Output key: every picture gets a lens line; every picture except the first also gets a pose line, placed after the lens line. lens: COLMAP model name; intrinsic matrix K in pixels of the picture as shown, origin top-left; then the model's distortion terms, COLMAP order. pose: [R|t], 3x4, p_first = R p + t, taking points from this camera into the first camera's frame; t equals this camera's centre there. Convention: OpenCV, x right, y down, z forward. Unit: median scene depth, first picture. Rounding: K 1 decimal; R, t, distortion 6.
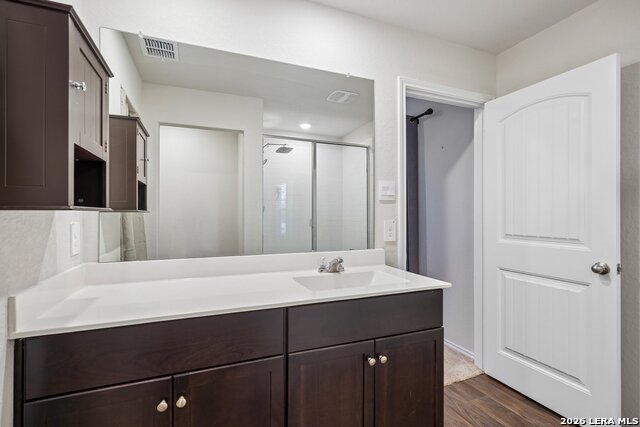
lens RADIAL K [[296.9, 0, 321.5], [0, 296.9, 215.2], [0, 0, 1]] dist [-0.001213, -0.000075]
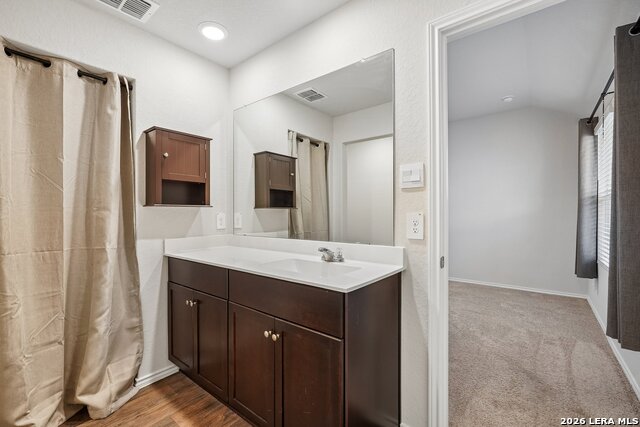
lens RADIAL K [[282.4, 0, 321.7], [0, 282.4, 213.7], [0, 0, 1]] dist [-0.003347, 0.003079]
pose [[0.485613, -0.002663, -0.874170, 0.776062], [0.004496, 0.999990, -0.000549, 0.020104], [0.874162, -0.003664, 0.485620, 0.416540]]
